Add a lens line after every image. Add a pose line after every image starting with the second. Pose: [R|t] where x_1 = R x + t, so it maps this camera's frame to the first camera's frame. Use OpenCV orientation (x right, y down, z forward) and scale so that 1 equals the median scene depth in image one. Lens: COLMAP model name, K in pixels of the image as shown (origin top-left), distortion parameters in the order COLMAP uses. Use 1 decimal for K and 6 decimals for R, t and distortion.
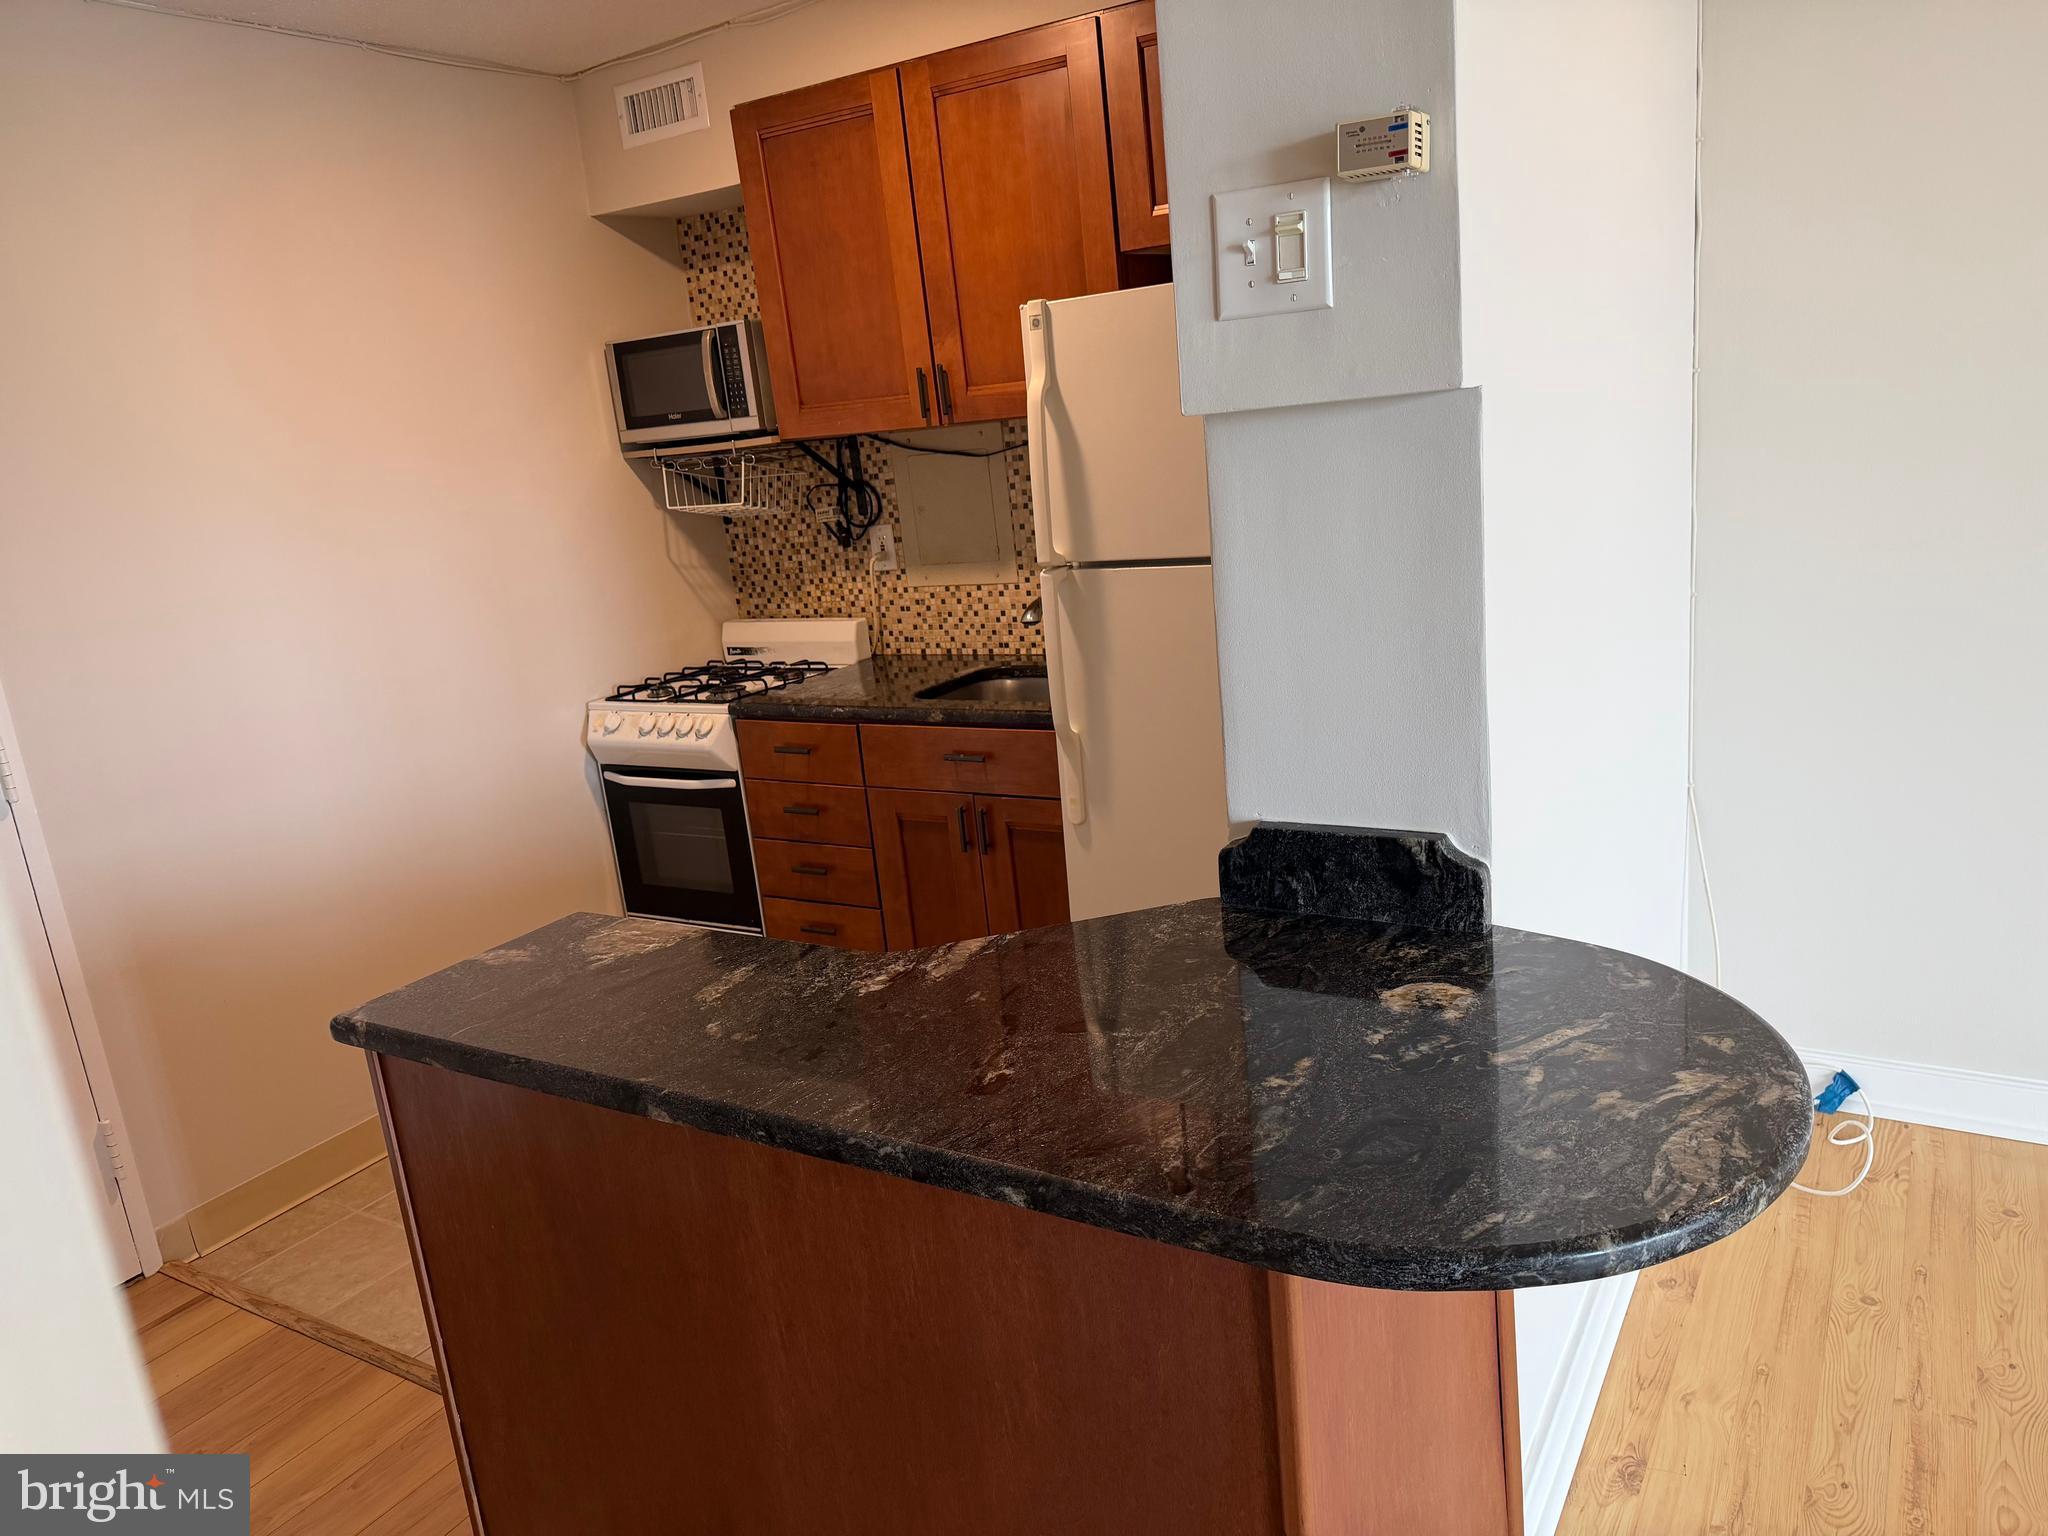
lens RADIAL K [[1425.7, 0, 1023.1], [0, 1425.7, 786.0], [0, 0, 1]] dist [0.035347, -0.059586]
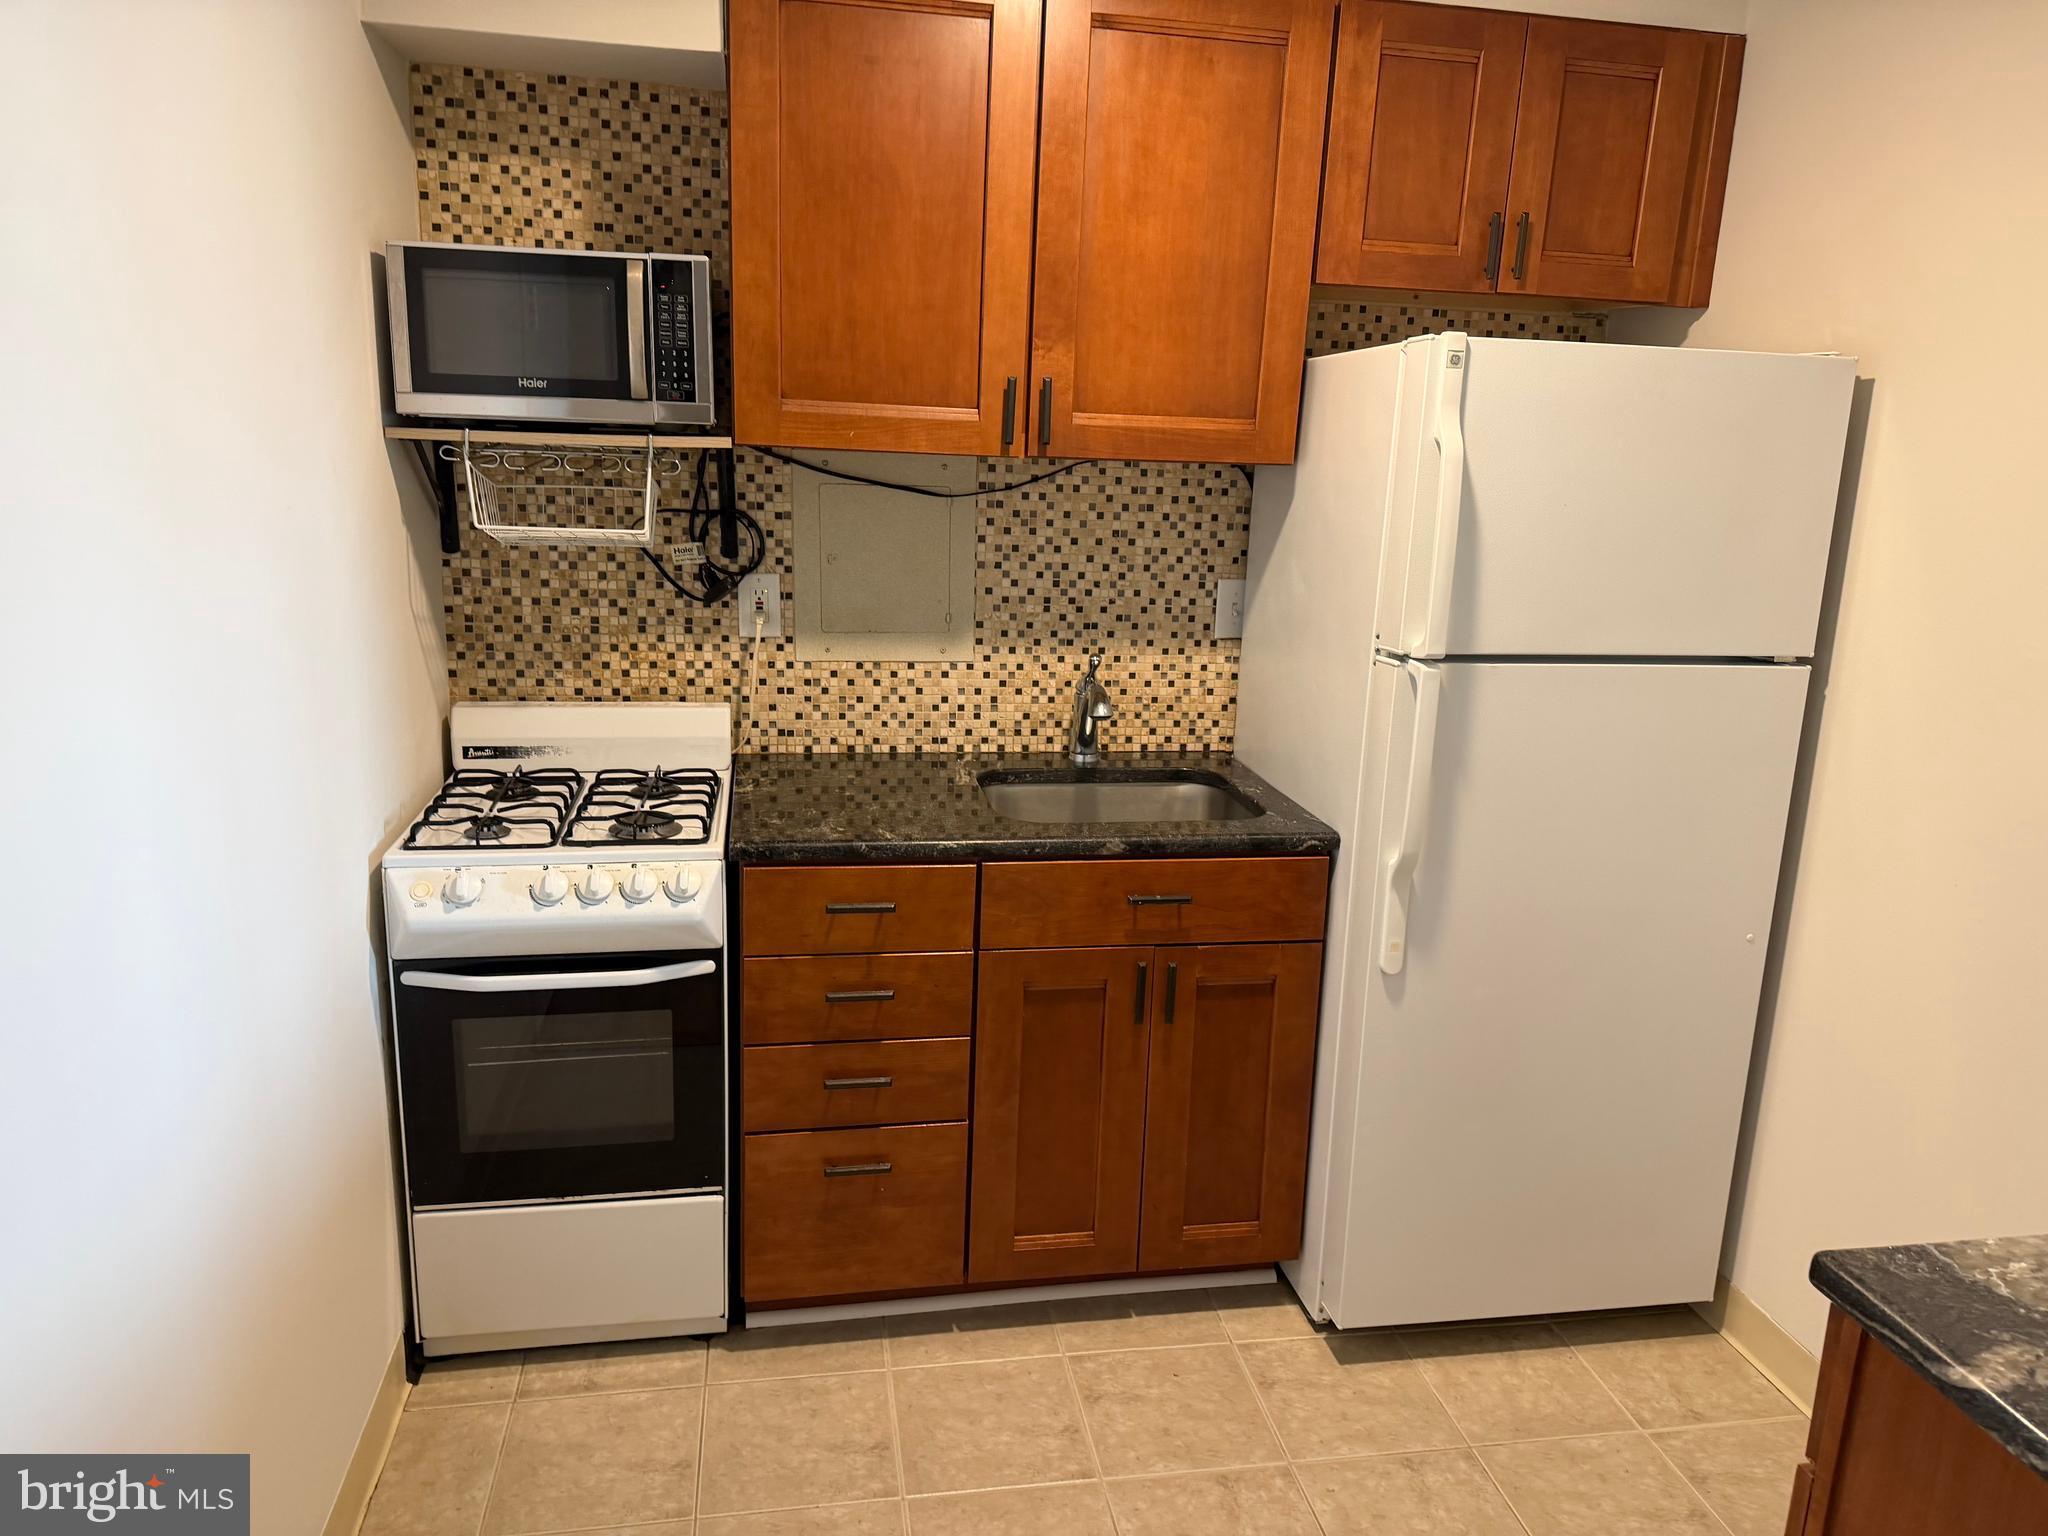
lens RADIAL K [[1425.7, 0, 1039.2], [0, 1425.7, 764.2], [0, 0, 1]] dist [0.035347, -0.059586]
pose [[0.739359, -0.028088, 0.672726, -0.475910], [0.061544, 0.997766, -0.025981, -0.060737], [-0.670493, 0.060612, 0.739436, 0.384029]]
